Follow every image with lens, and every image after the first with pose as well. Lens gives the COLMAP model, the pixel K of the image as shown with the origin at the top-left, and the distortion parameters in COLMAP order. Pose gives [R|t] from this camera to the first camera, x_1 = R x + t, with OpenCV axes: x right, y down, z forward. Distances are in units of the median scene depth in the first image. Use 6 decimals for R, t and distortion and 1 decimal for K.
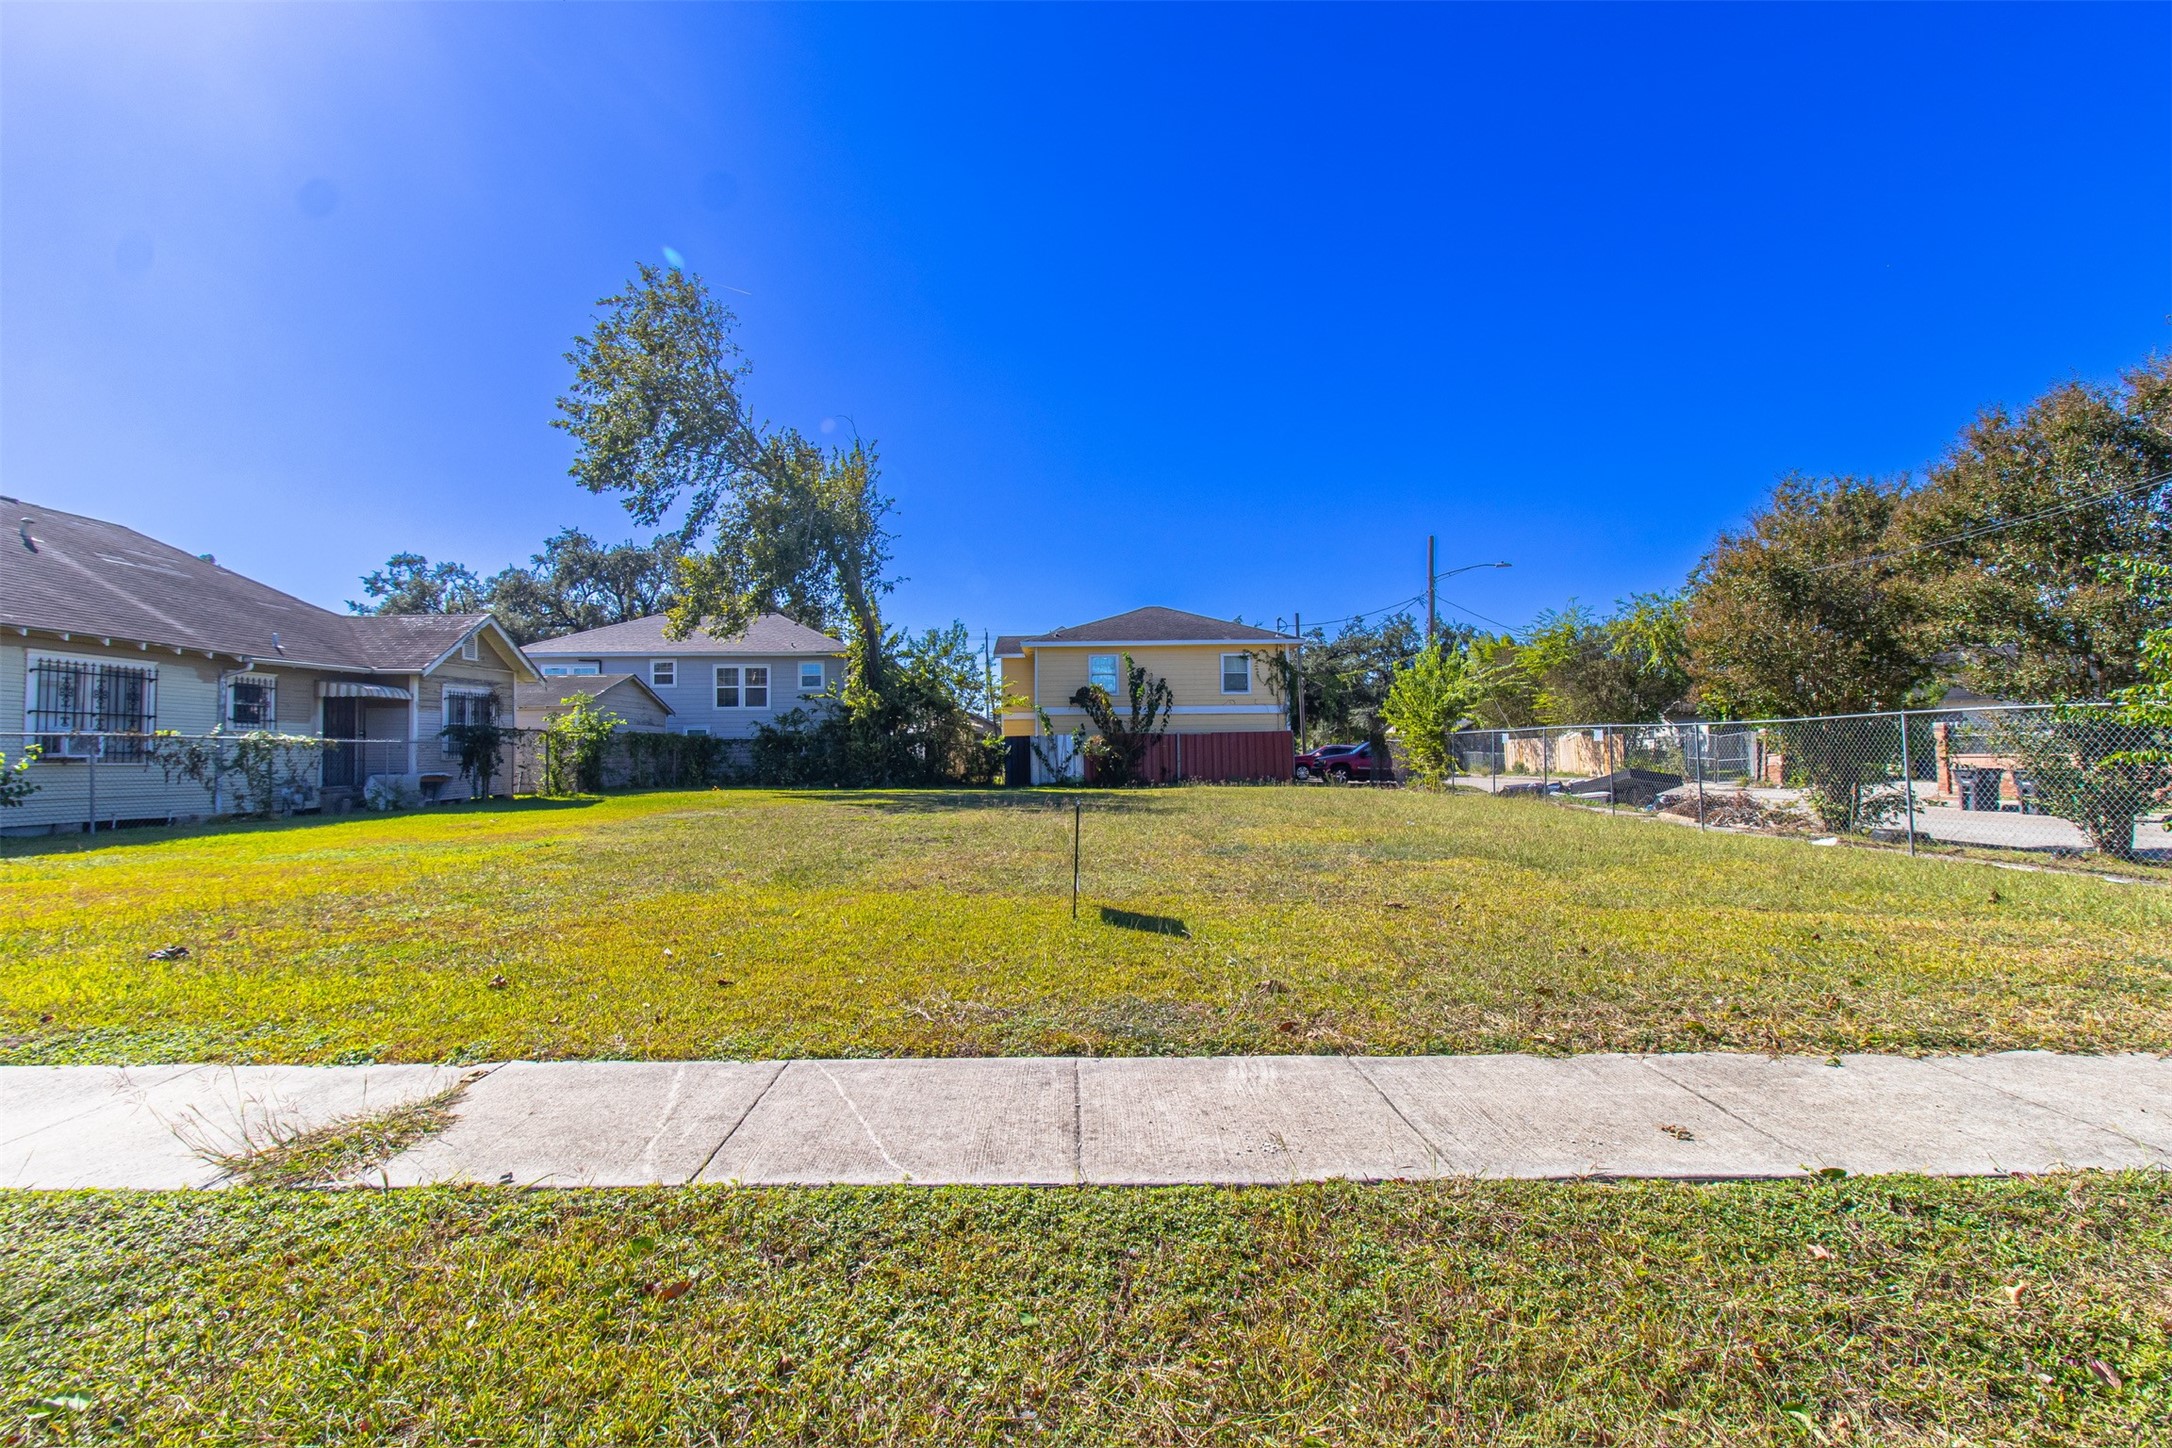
lens RADIAL K [[991.0, 0, 1086.0], [0, 991.0, 724.0], [0, 0, 1]] dist [-0.001700, -0.000002]
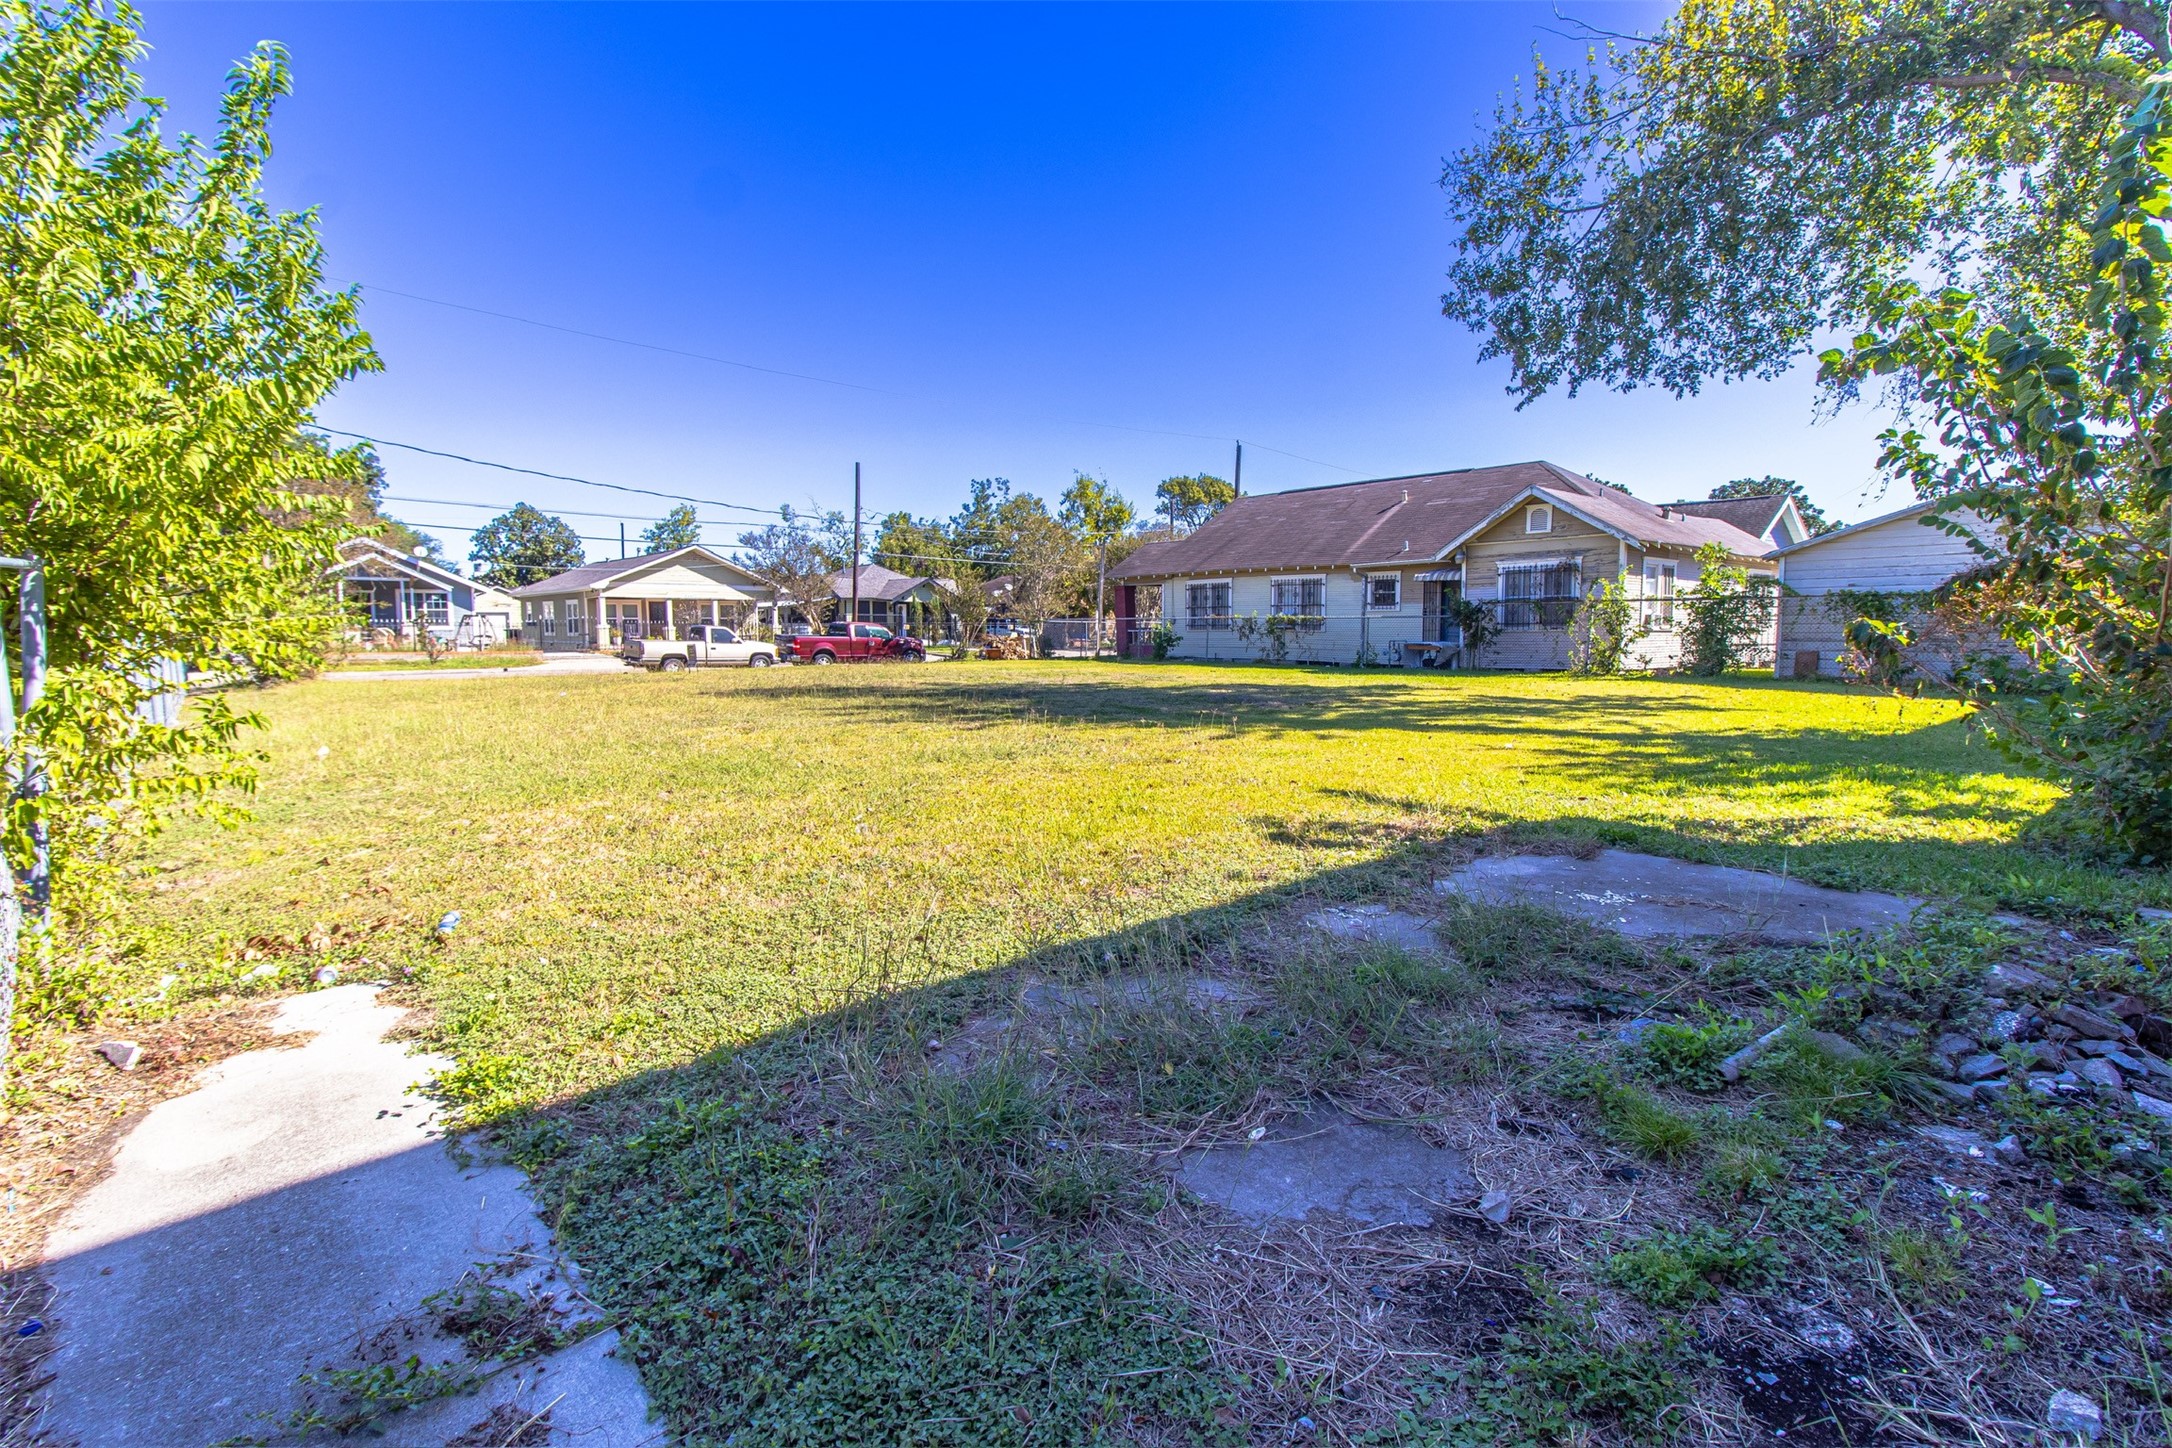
lens RADIAL K [[991.0, 0, 1086.0], [0, 991.0, 724.0], [0, 0, 1]] dist [-0.001700, -0.000002]
pose [[-0.789888, 0.061965, -0.610113, 0.295911], [0.016952, 0.996708, 0.079282, 0.033563], [0.613017, 0.052281, -0.788338, 1.230033]]
